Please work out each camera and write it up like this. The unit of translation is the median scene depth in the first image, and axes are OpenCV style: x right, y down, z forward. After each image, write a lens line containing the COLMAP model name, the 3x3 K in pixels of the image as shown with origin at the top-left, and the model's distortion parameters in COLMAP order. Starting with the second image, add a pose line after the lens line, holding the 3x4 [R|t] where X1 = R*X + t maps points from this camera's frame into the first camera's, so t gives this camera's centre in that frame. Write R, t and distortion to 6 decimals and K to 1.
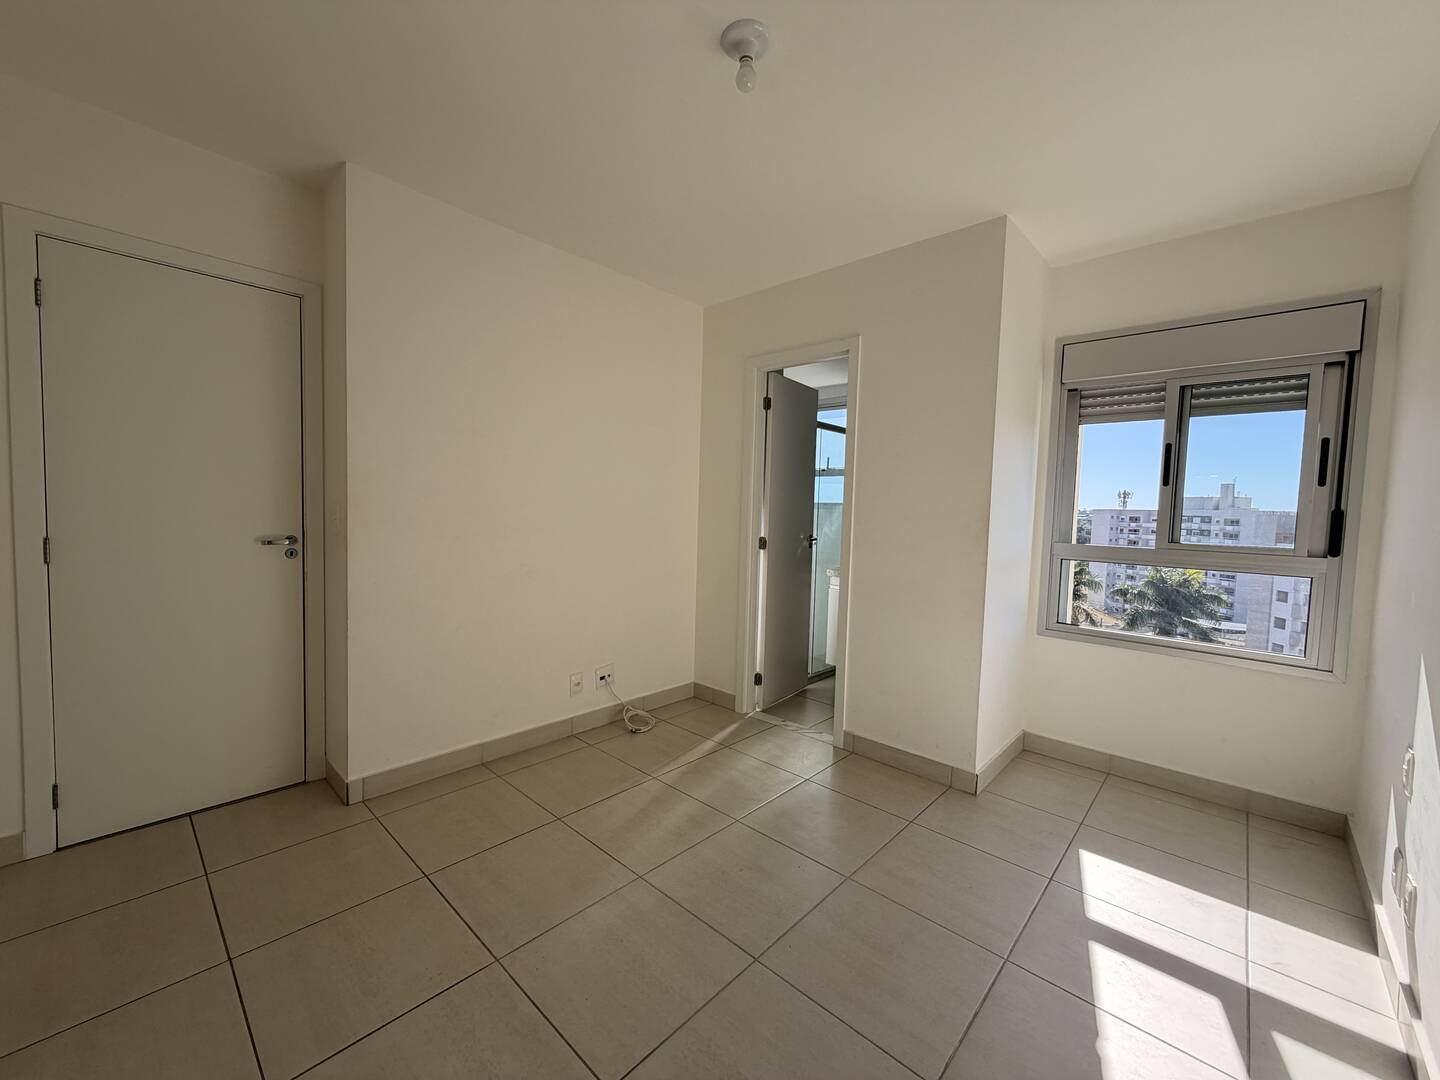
lens RADIAL K [[573.0, 0, 713.1], [0, 573.0, 538.9], [0, 0, 1]] dist [-0.001462, 0.000055]
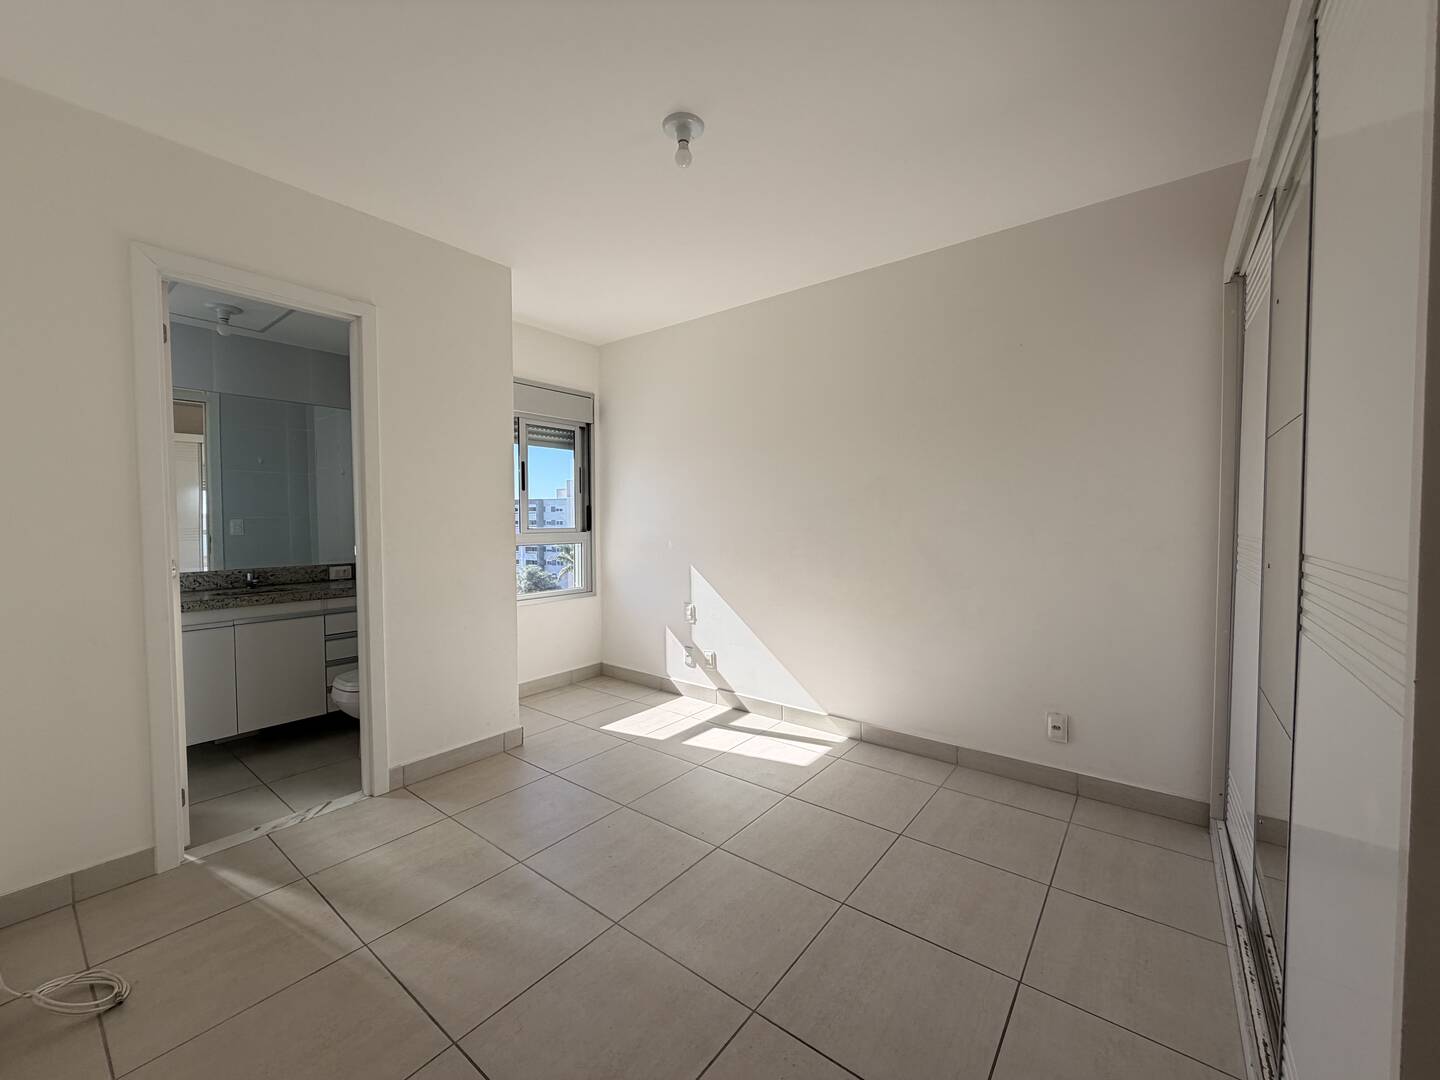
lens RADIAL K [[573.0, 0, 713.1], [0, 573.0, 538.9], [0, 0, 1]] dist [-0.001462, 0.000055]
pose [[-0.085066, -0.066720, 0.994139, -0.787585], [0.057094, 0.995790, 0.071716, -0.051098], [-0.994738, 0.062860, -0.080898, 0.702299]]
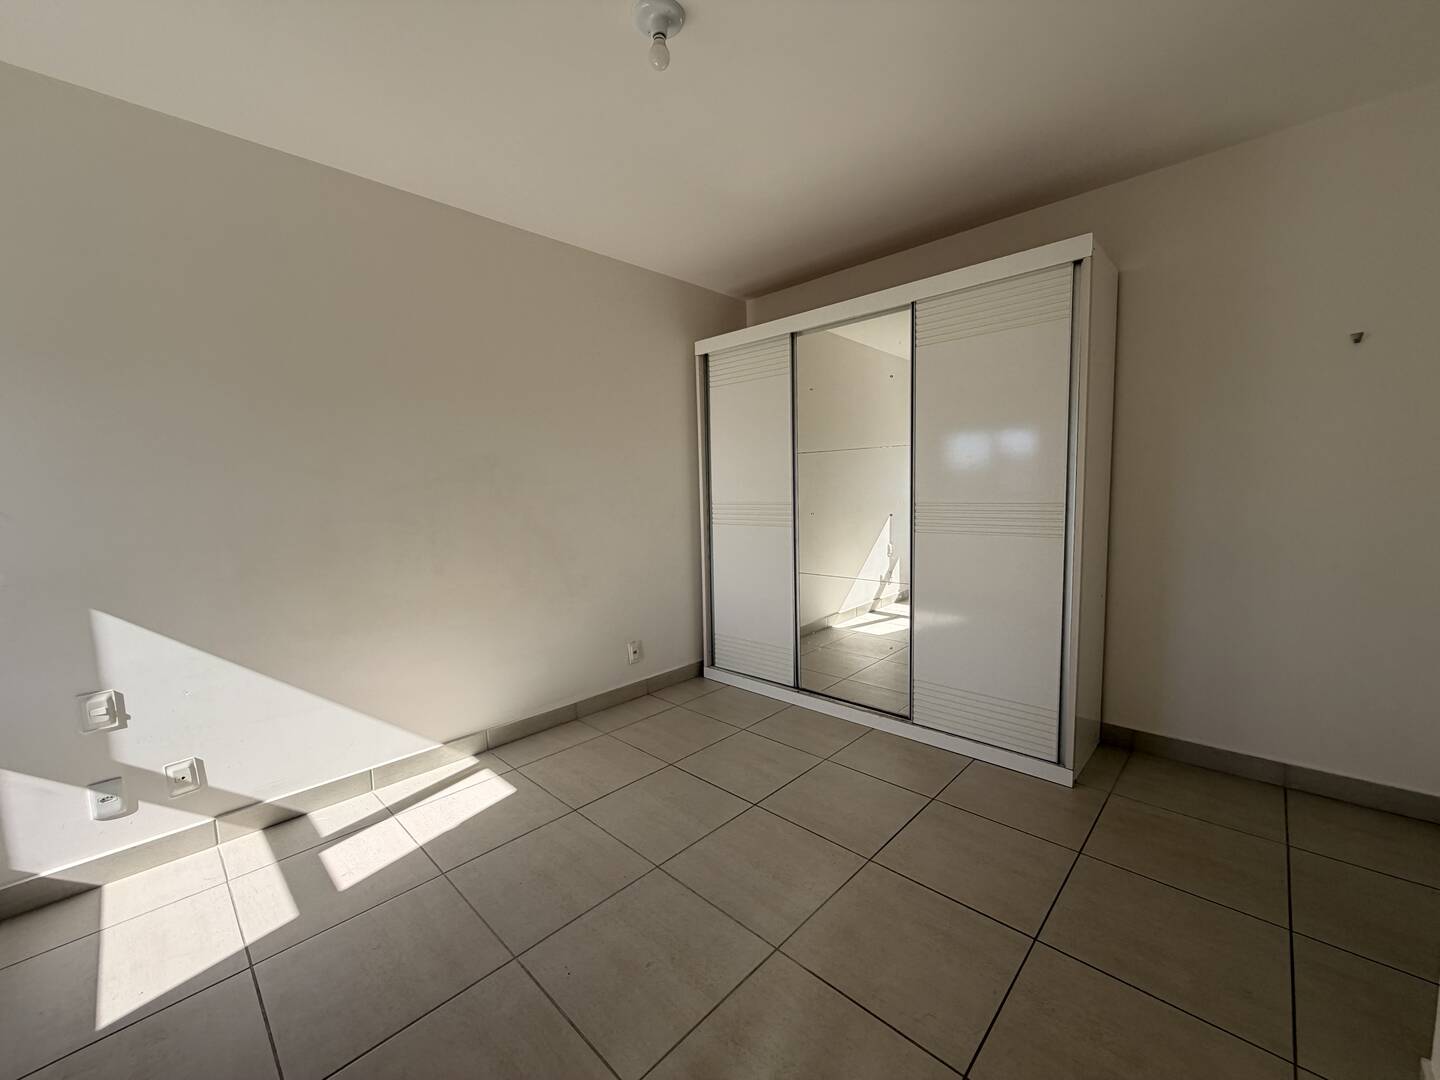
lens RADIAL K [[575.4, 0, 698.8], [0, 575.4, 543.1], [0, 0, 1]] dist [-0.000417, 0.000059]
pose [[-0.999475, -0.003424, 0.032221, -0.032519], [0.001428, 0.988783, 0.149353, -0.072475], [-0.032371, 0.149320, -0.988259, 1.359904]]
